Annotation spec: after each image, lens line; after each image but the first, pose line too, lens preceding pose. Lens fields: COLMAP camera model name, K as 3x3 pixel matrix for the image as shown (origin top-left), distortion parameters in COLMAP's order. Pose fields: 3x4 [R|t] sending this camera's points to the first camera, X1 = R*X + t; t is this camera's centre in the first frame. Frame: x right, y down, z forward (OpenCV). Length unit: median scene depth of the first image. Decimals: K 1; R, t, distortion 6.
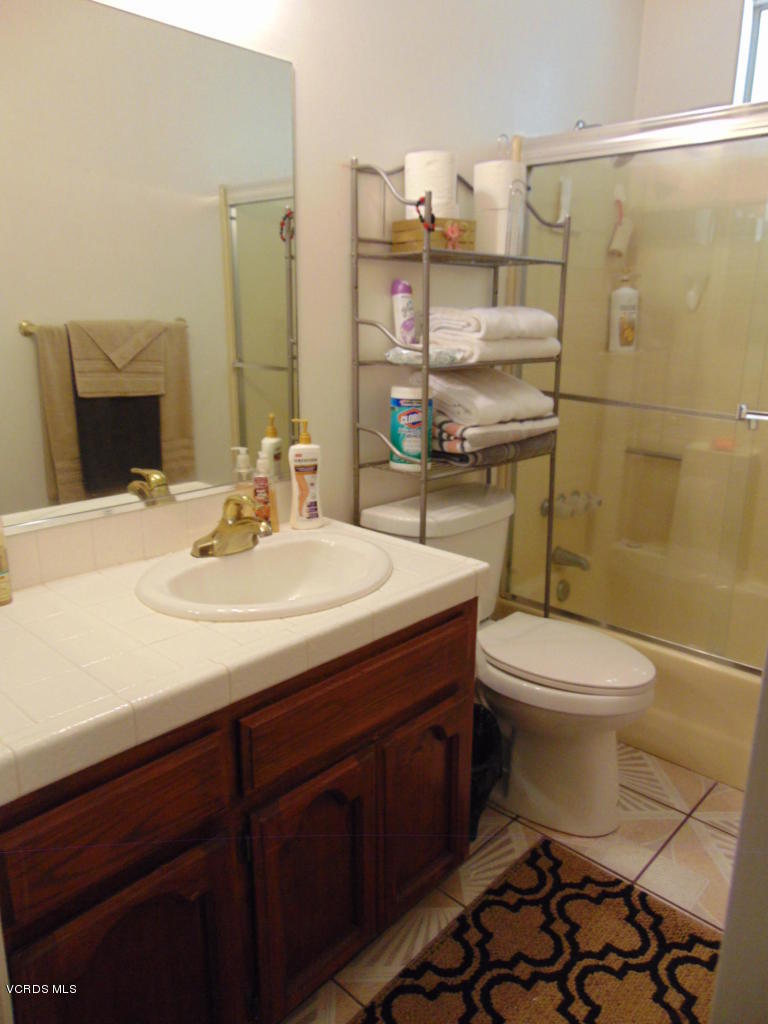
lens RADIAL K [[766.2, 0, 386.4], [0, 766.2, 507.0], [0, 0, 1]] dist [-0.026489, 0.049291]
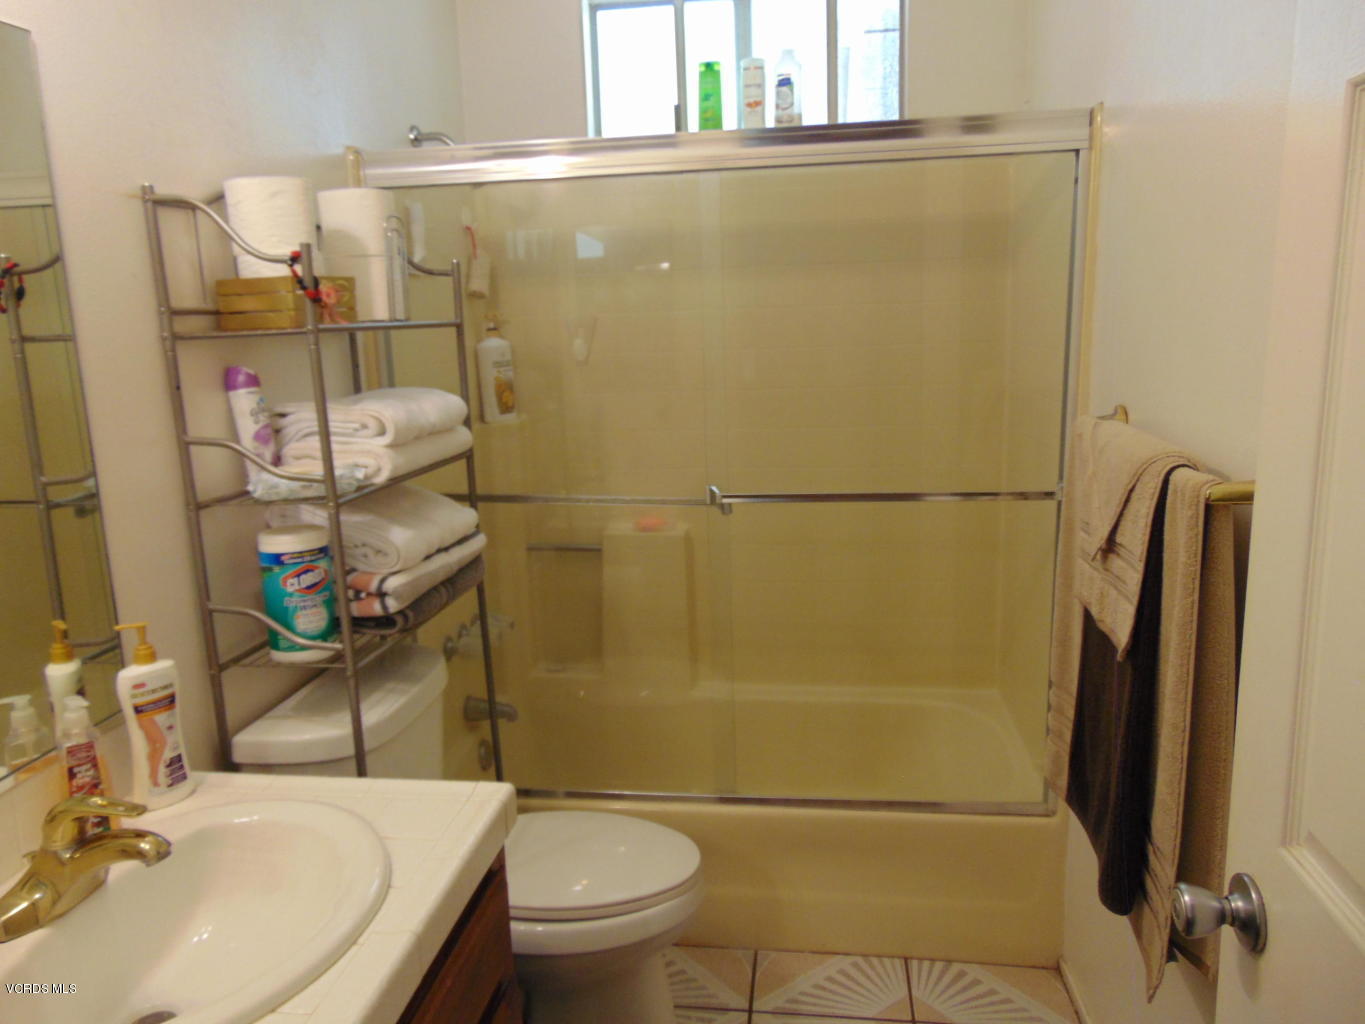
lens RADIAL K [[1021.3, 0, 687.7], [0, 1021.3, 508.5], [0, 0, 1]] dist [-0.026489, 0.049291]
pose [[0.823518, -0.146823, 0.547960, -0.156924], [0.189322, 0.981680, -0.021492, -0.093159], [-0.534766, 0.121440, 0.836228, 0.107018]]
